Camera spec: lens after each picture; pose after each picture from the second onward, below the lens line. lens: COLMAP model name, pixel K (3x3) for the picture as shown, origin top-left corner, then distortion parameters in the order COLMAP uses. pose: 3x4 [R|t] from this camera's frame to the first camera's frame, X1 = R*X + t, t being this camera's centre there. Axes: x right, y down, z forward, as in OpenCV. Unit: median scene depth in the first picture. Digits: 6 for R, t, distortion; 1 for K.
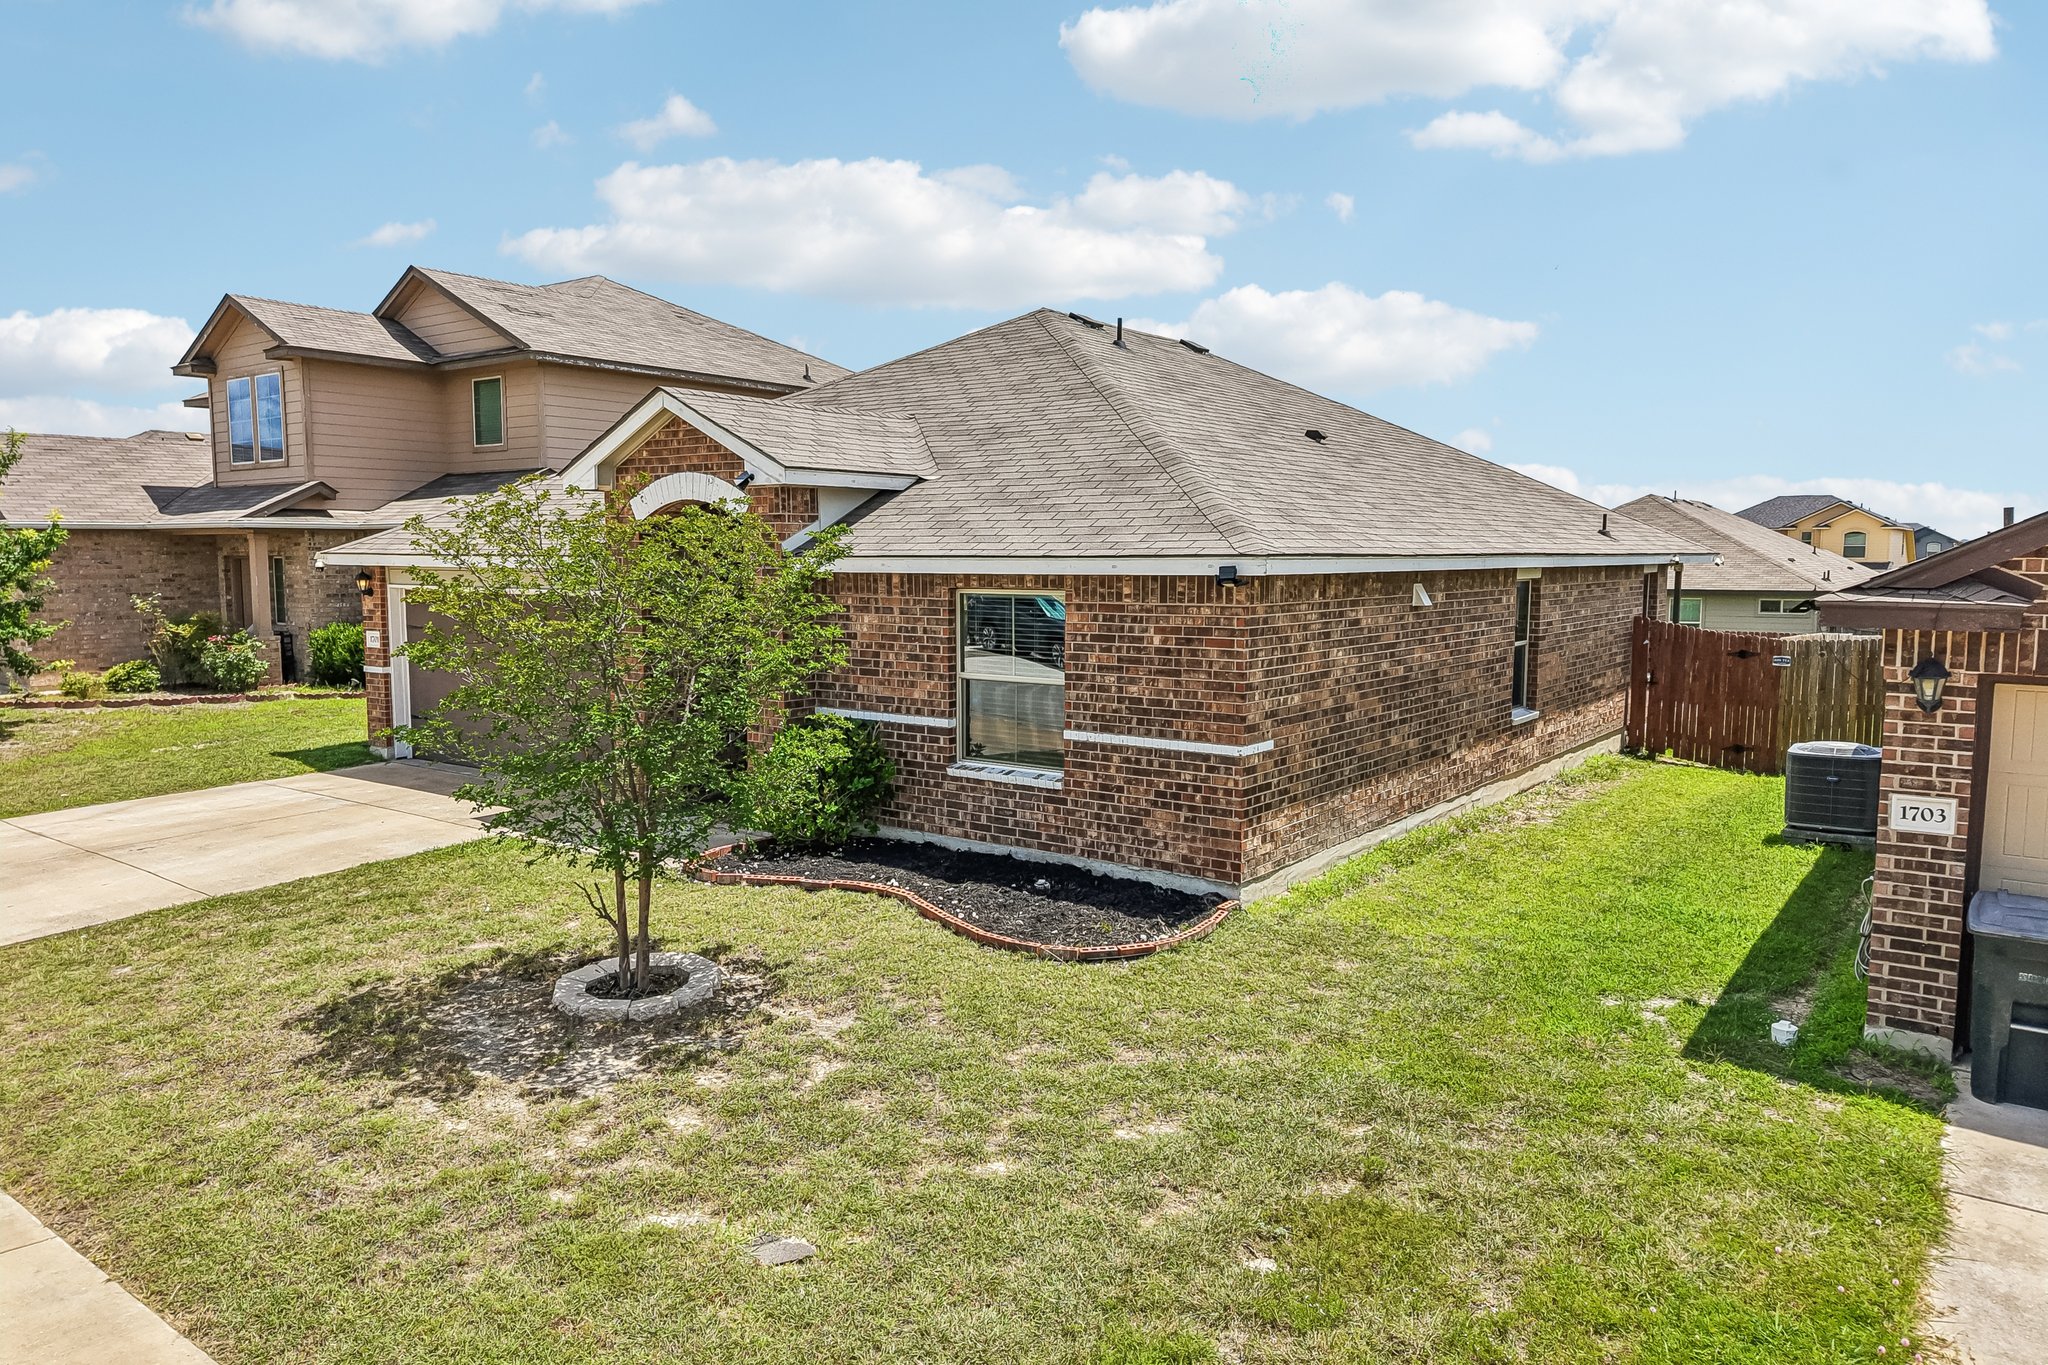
lens RADIAL K [[1360.5, 0, 1024.0], [0, 1360.5, 682.5], [0, 0, 1]] dist [0.068358, -0.090984]
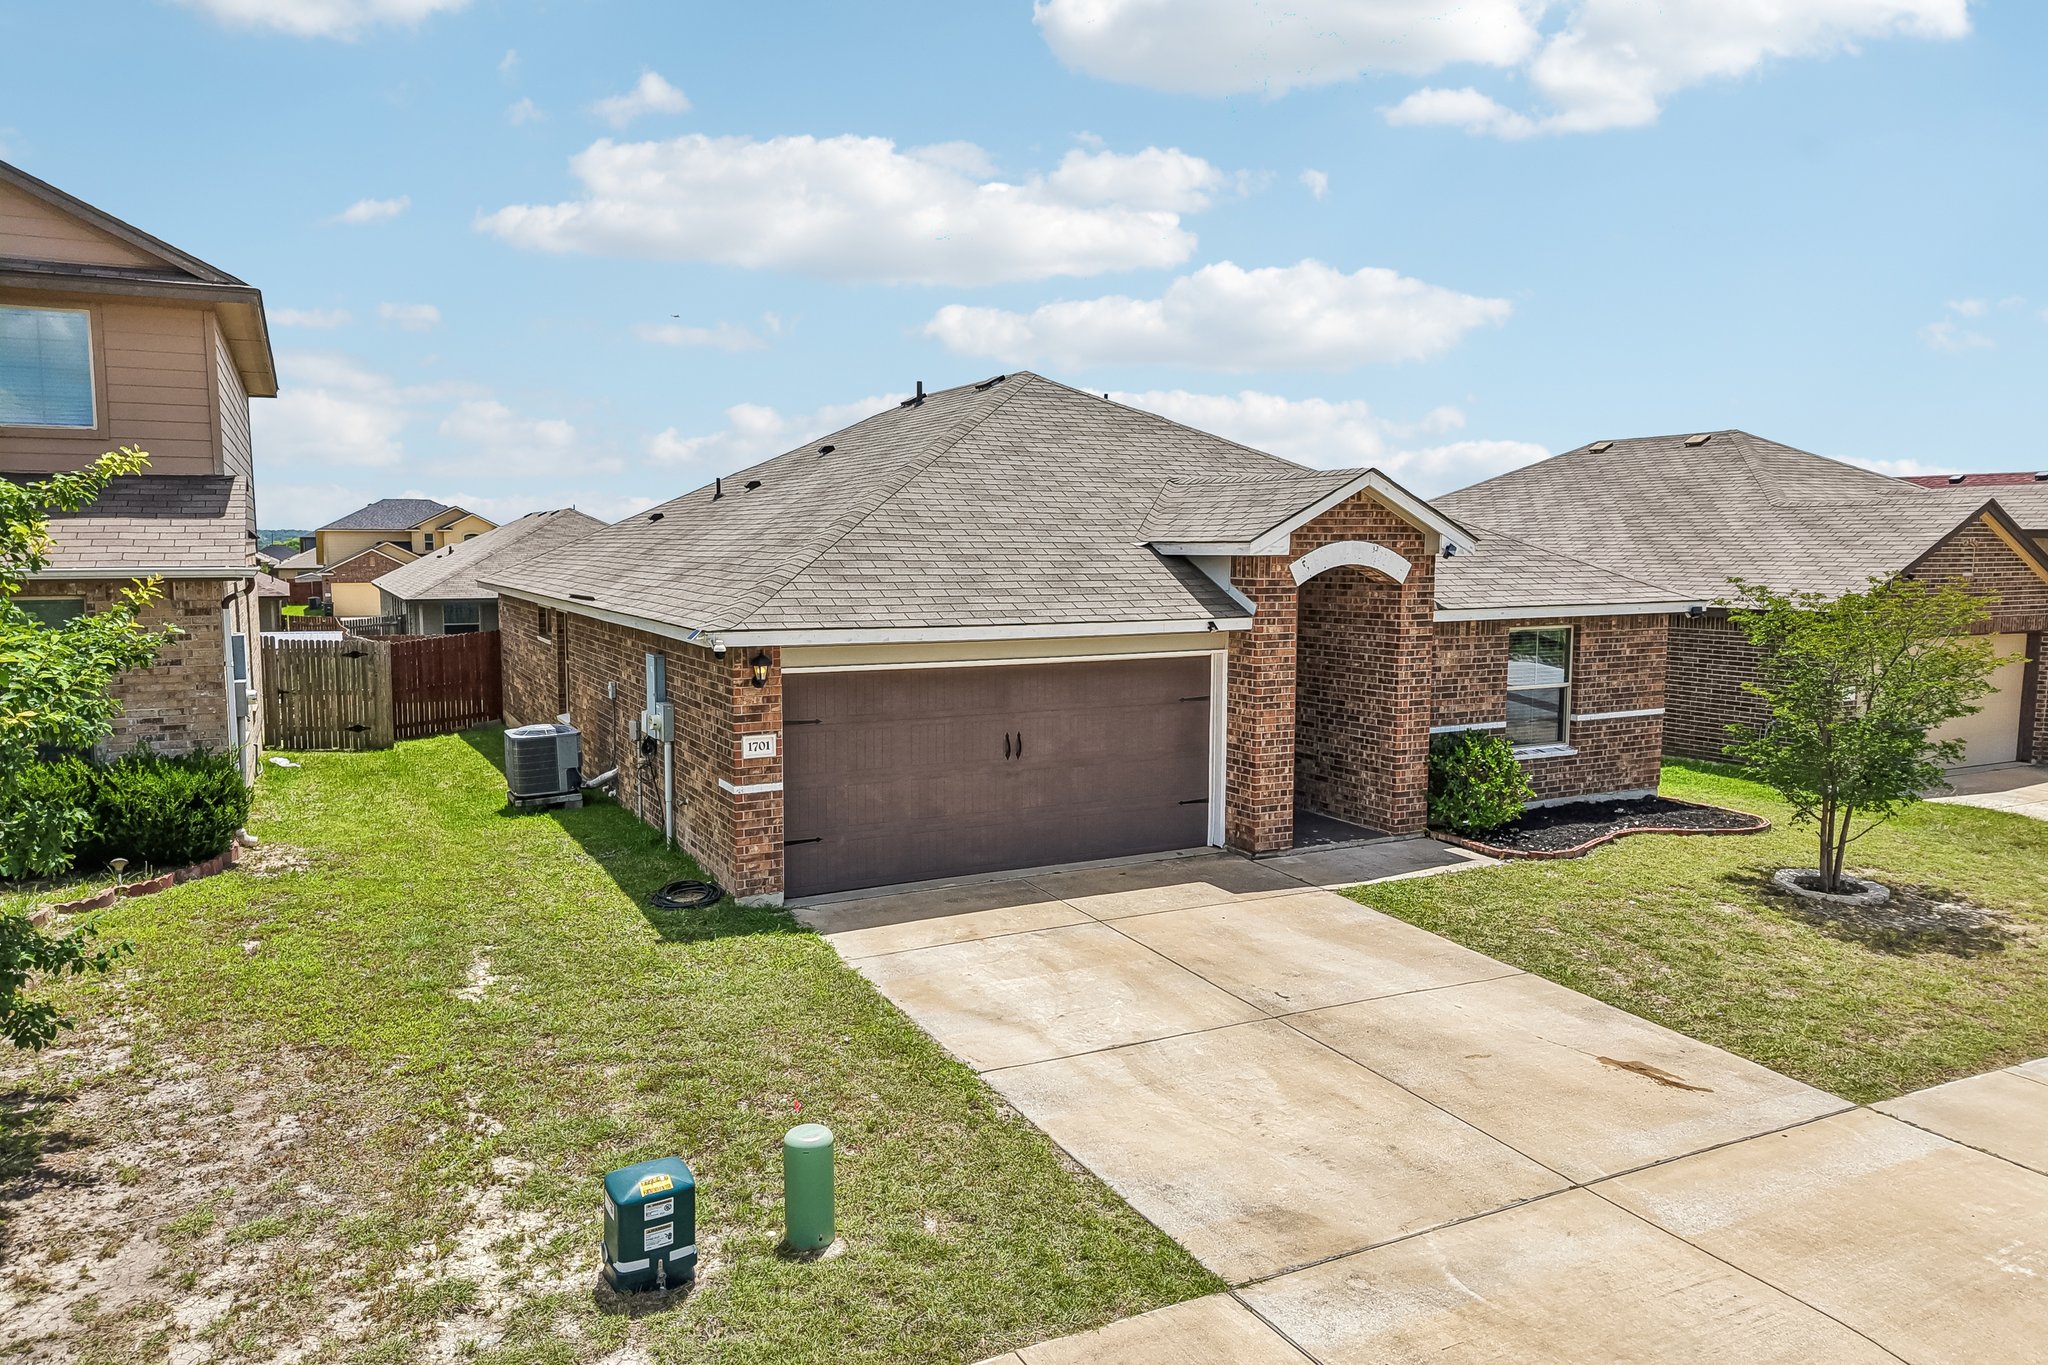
lens RADIAL K [[1358.8, 0, 1017.7], [0, 1358.8, 691.8], [0, 0, 1]] dist [0.019550, -0.003340]
pose [[0.436291, -0.095141, 0.894762, -1.551871], [0.087522, 0.994166, 0.063035, -0.137648], [-0.895539, 0.050810, 0.442072, 0.844871]]
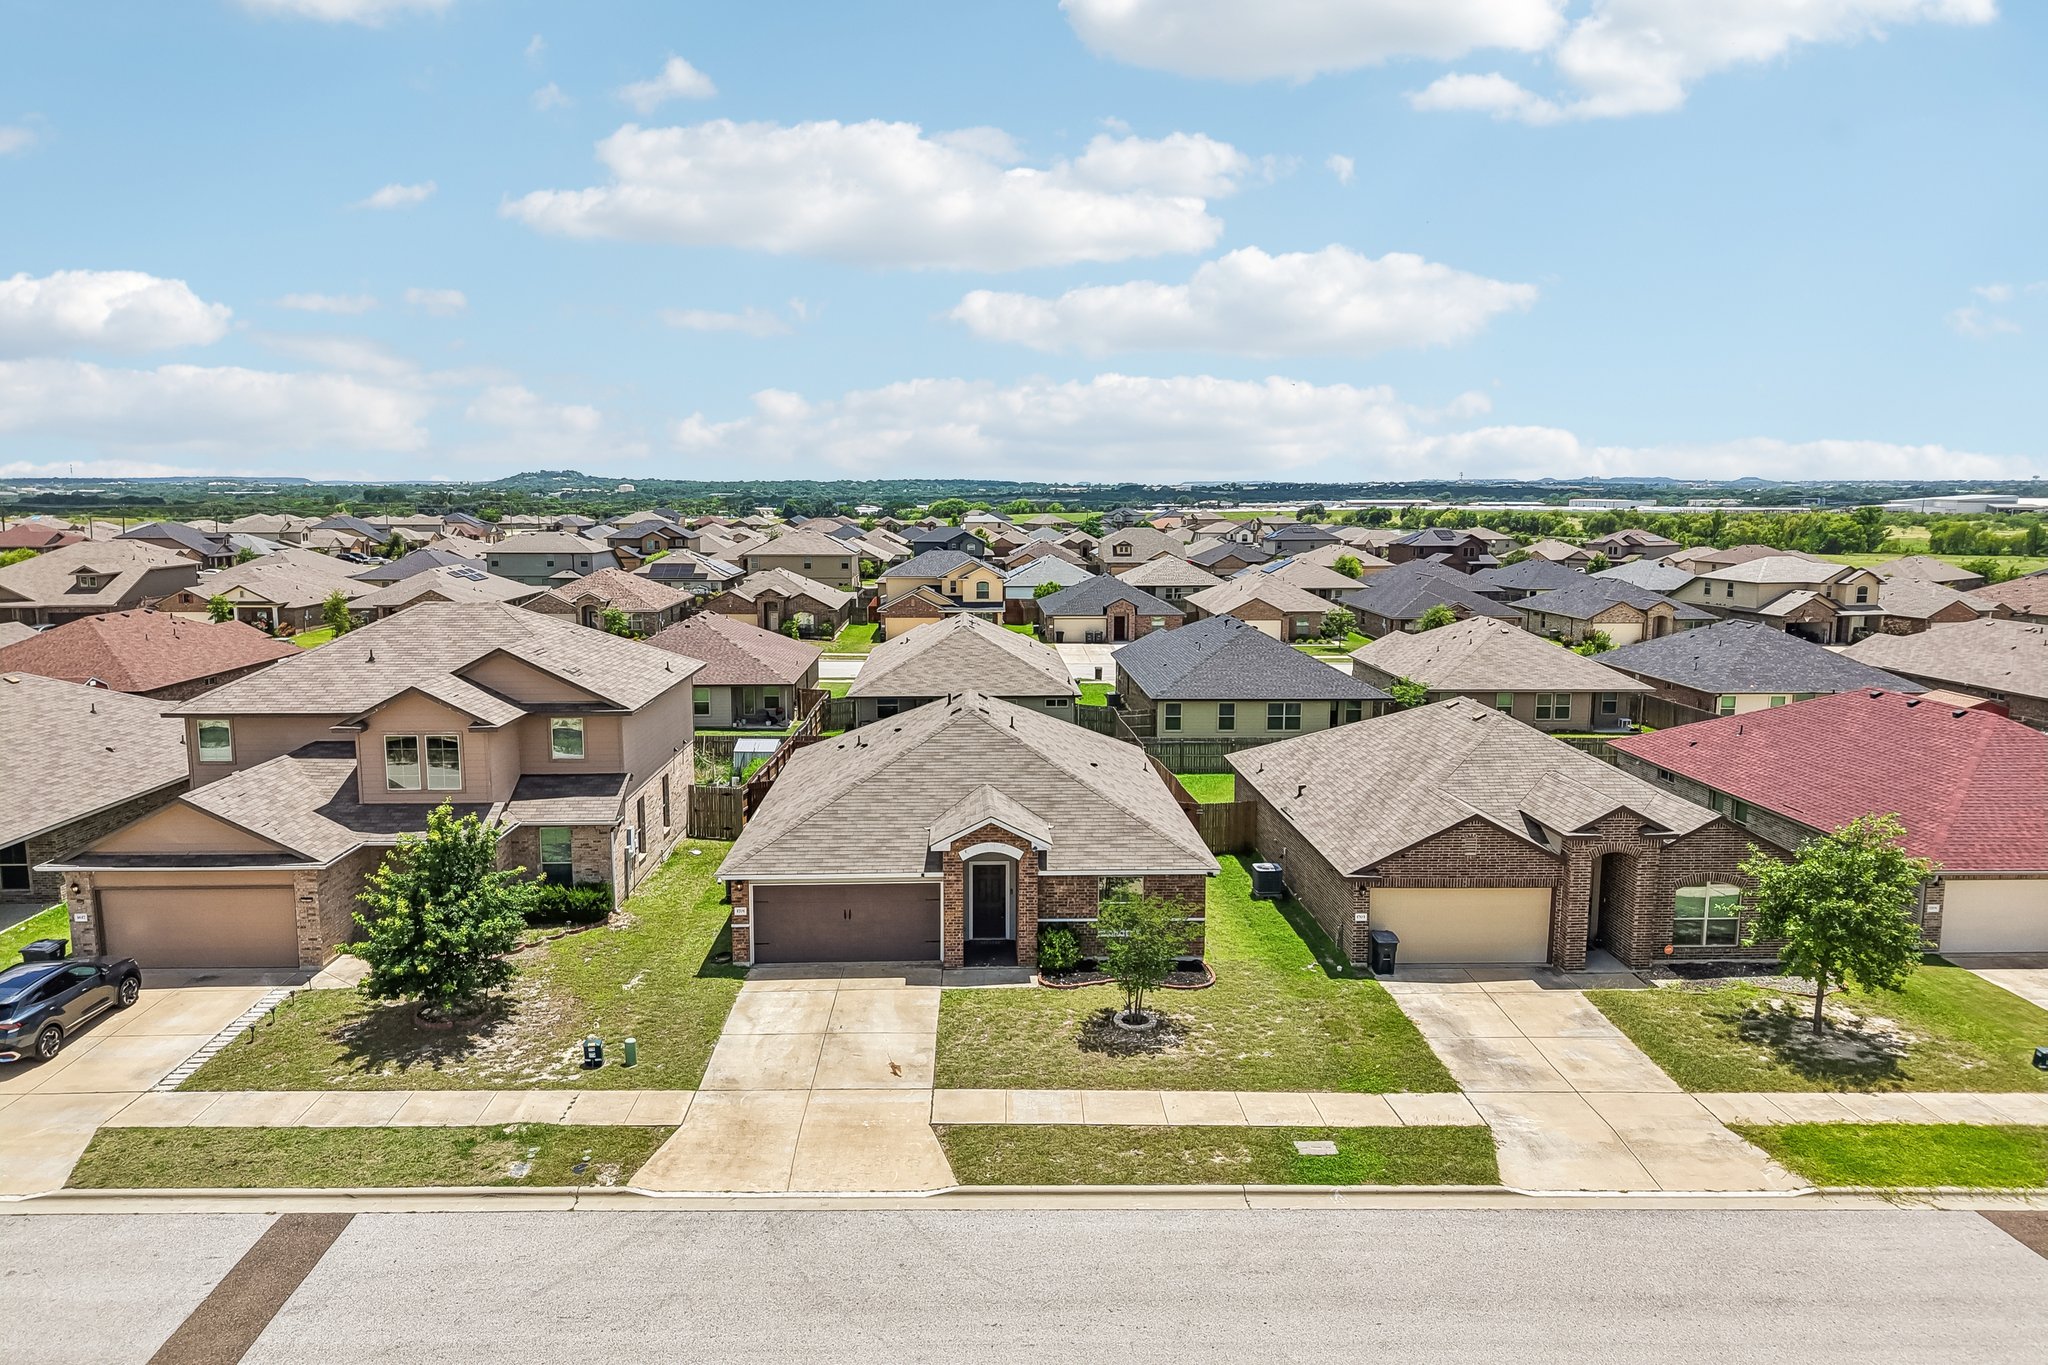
lens RADIAL K [[1360.5, 0, 1024.0], [0, 1360.5, 682.5], [0, 0, 1]] dist [0.068358, -0.090984]
pose [[0.779078, -0.087963, 0.620725, -2.060486], [0.058418, 0.995986, 0.067820, -0.726452], [-0.624199, -0.016576, 0.781090, -1.283258]]
